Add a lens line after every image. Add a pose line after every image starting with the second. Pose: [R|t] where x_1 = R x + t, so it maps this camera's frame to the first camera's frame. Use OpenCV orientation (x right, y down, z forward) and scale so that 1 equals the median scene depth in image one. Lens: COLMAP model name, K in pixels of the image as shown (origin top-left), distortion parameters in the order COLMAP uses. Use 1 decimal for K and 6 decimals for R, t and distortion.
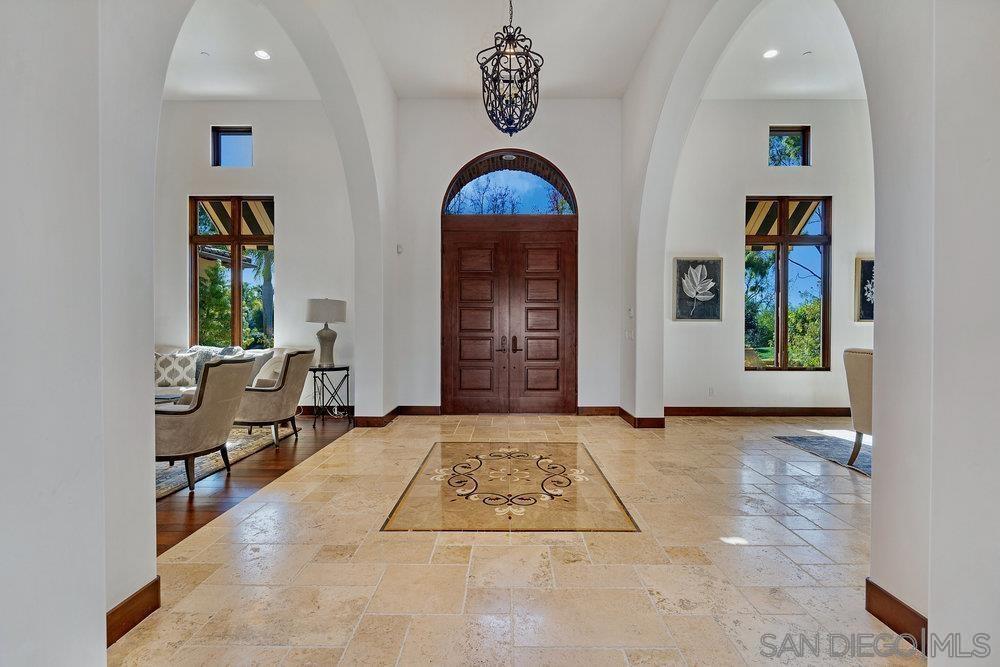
lens RADIAL K [[462.2, 0, 507.6], [0, 462.2, 330.3], [0, 0, 1]] dist [-0.019779, 0.000671]
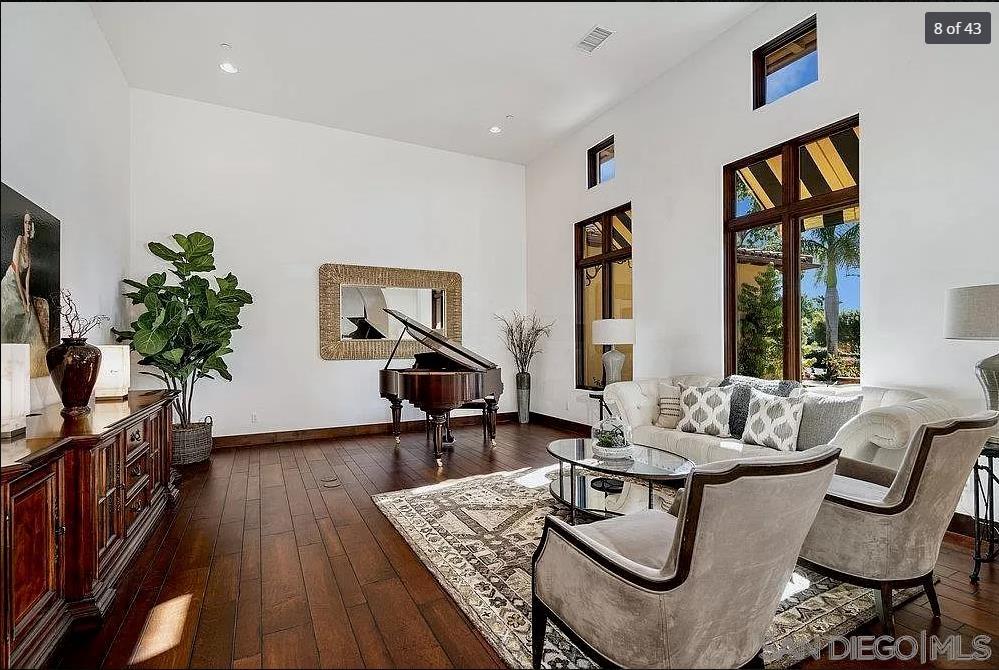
lens RADIAL K [[467.7, 0, 504.7], [0, 467.7, 340.3], [0, 0, 1]] dist [-0.005146, -0.000074]
pose [[0.462655, -0.010246, -0.886479, -0.200428], [0.002914, 0.999945, -0.010036, -0.012503], [0.886534, 0.002060, 0.462659, 0.346426]]
